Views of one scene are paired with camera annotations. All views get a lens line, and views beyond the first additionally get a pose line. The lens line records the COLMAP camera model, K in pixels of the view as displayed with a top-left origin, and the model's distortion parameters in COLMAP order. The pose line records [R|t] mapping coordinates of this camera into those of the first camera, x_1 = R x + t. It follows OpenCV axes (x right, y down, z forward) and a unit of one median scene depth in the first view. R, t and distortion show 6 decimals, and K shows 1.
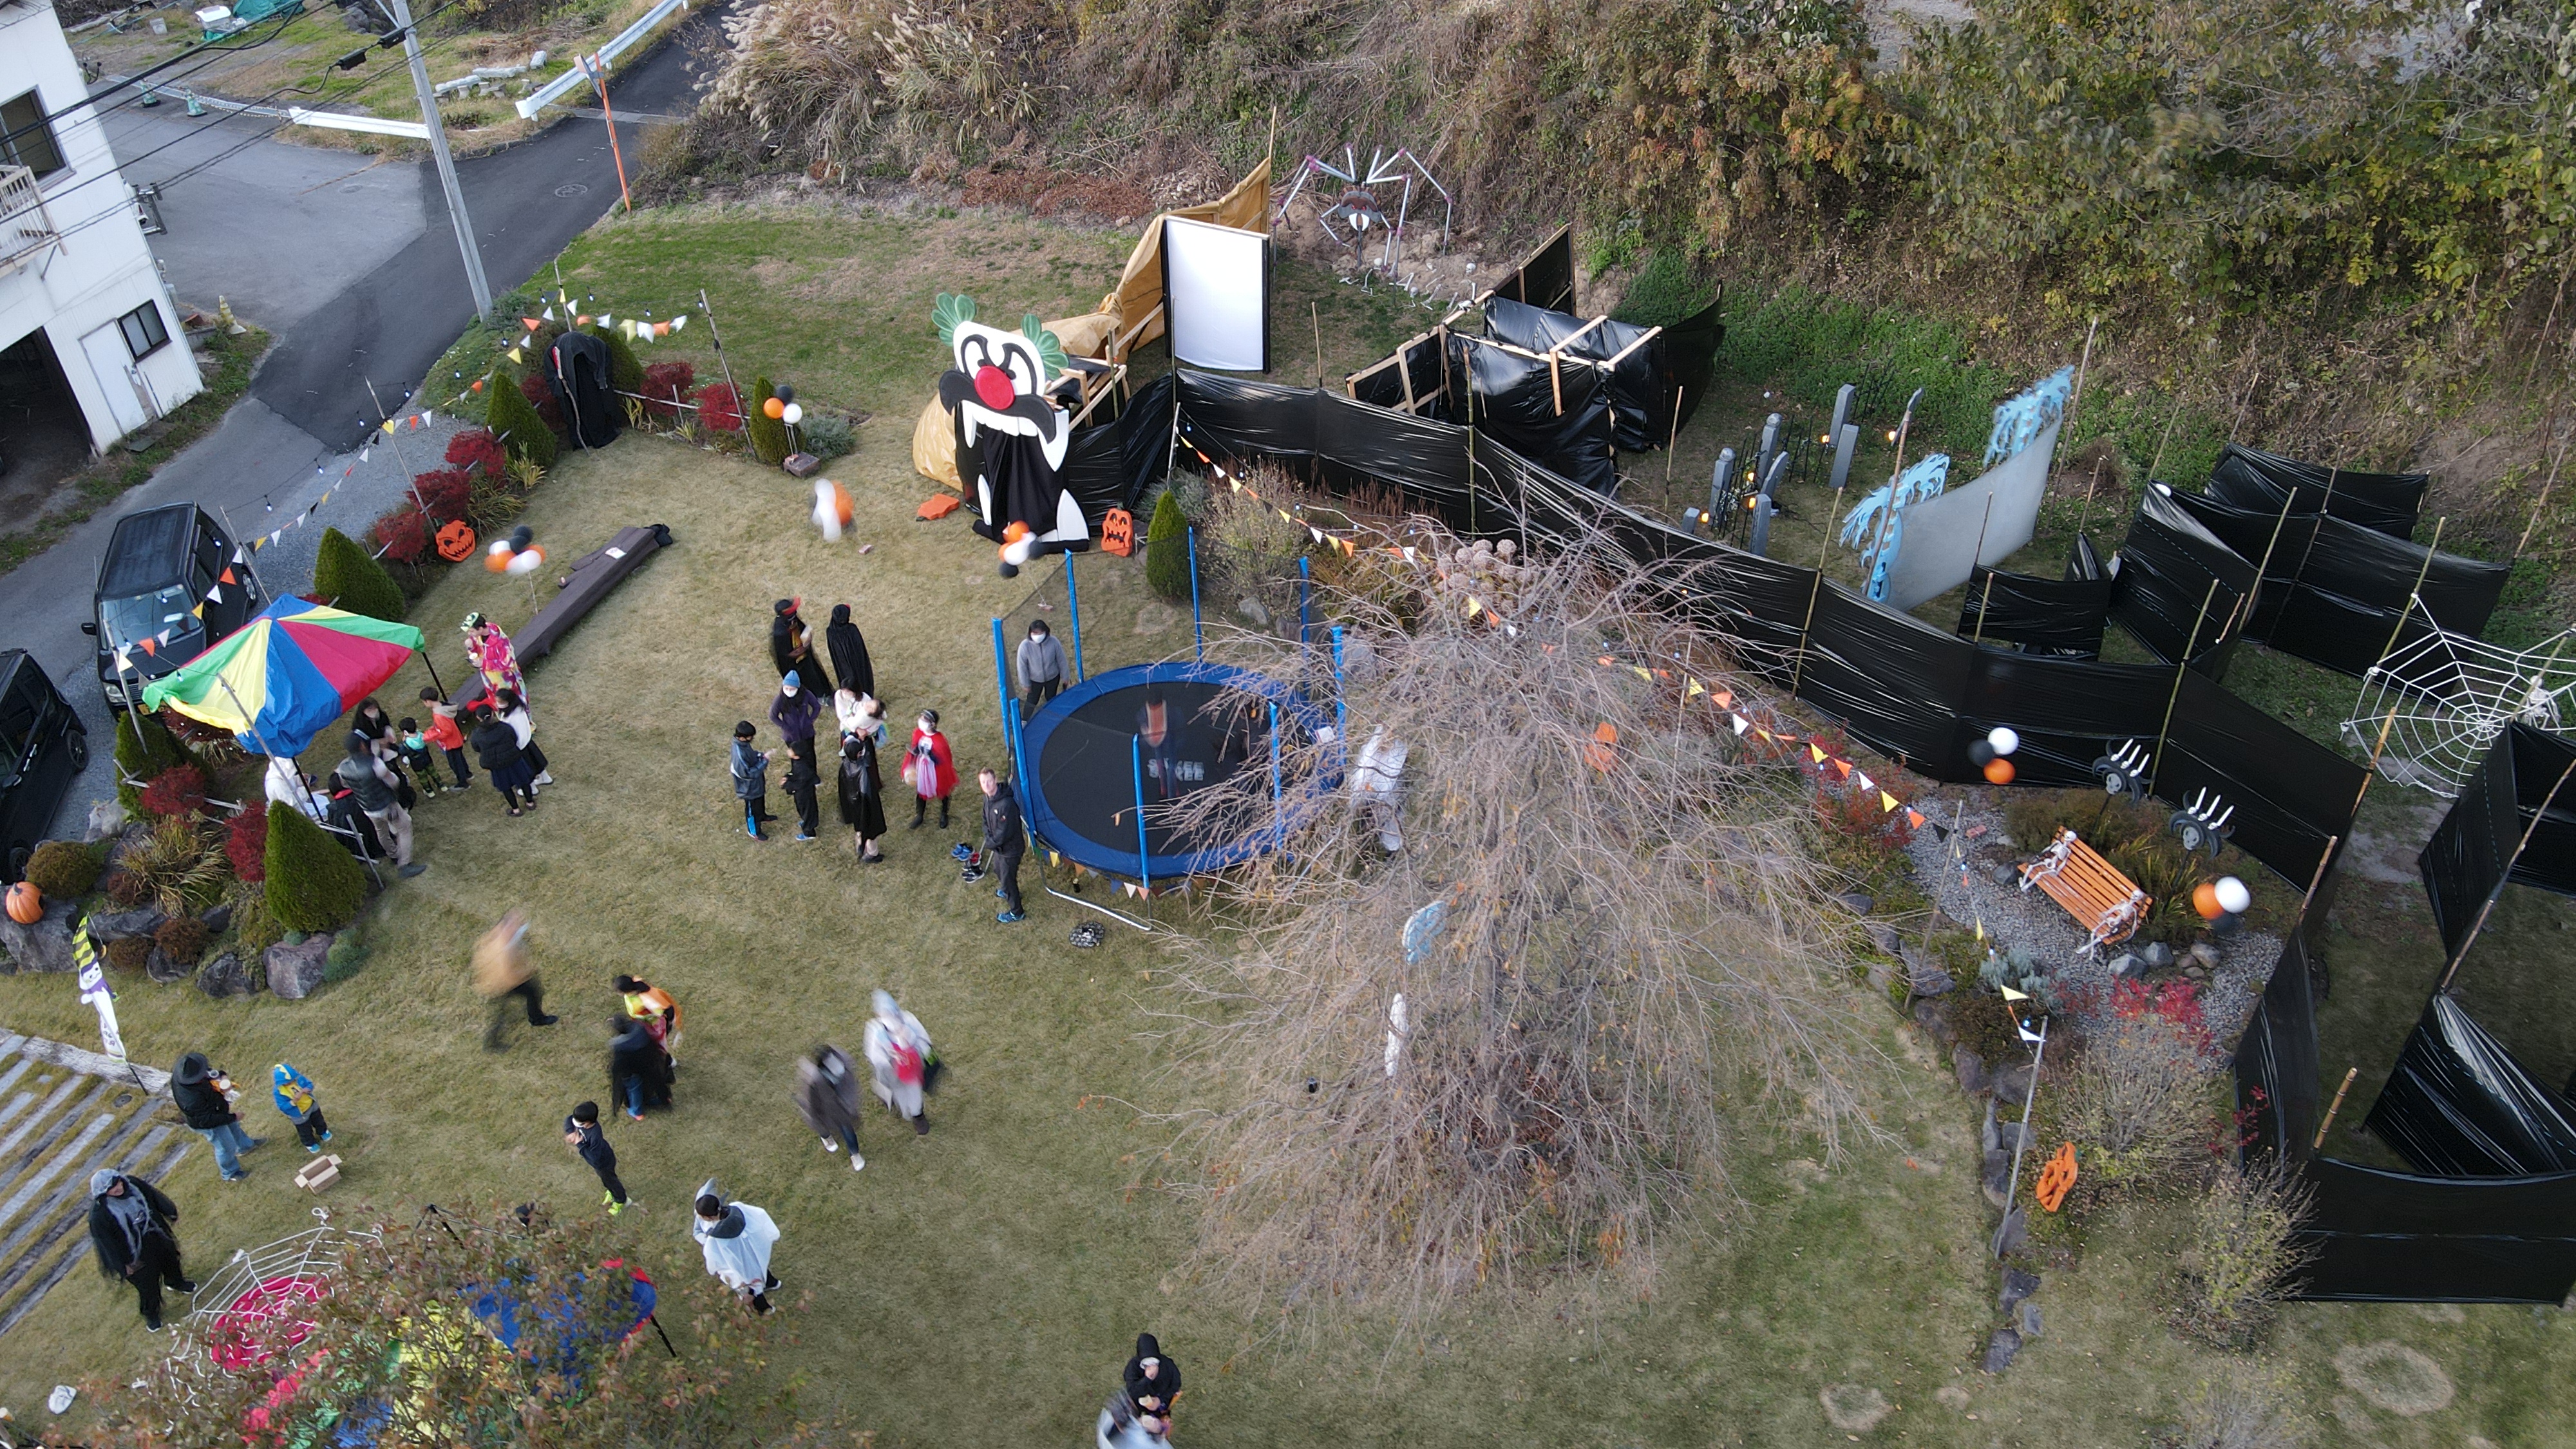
lens RADIAL K [[1926.2, 0, 1288.0], [0, 1926.2, 724.5], [0, 0, 1]] dist [-0.001966, 0.068463]
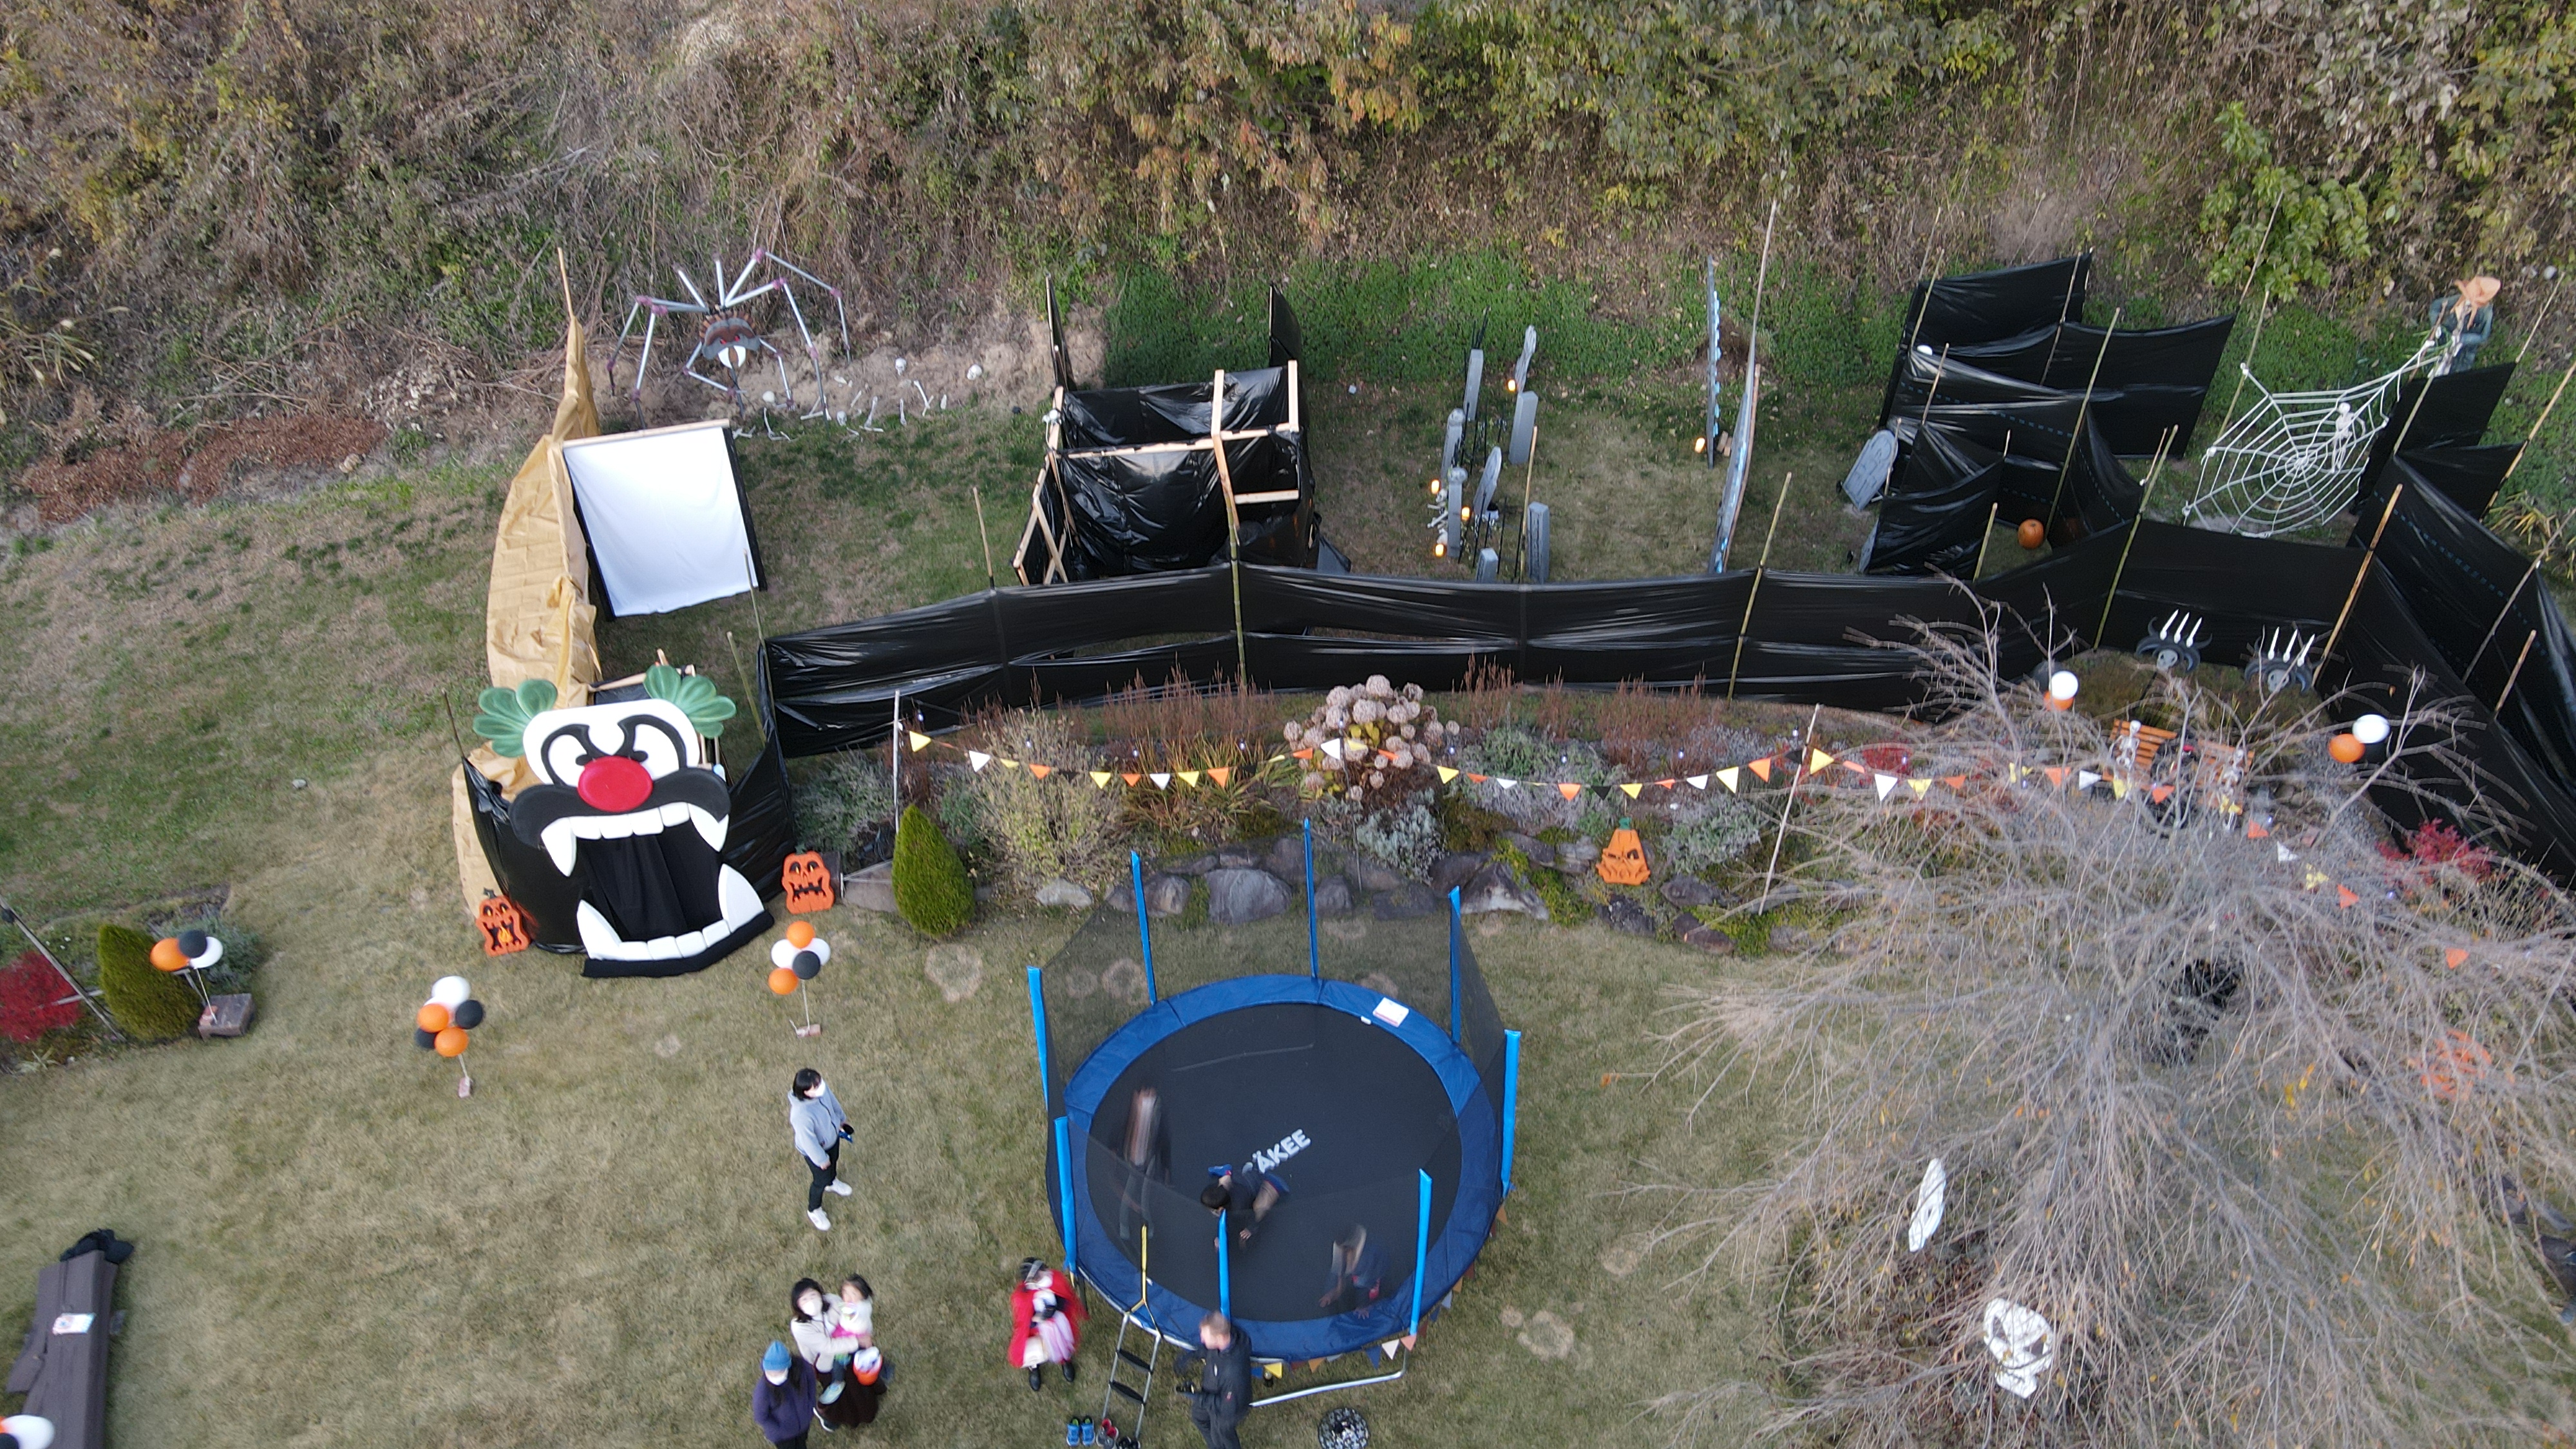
lens RADIAL K [[1926.2, 0, 1288.0], [0, 1926.2, 724.5], [0, 0, 1]] dist [-0.001966, 0.068463]
pose [[0.760149, -0.429159, 0.487848, -0.276959], [0.405484, 0.900005, 0.159920, -0.195011], [-0.507697, 0.076252, 0.858155, 0.291345]]
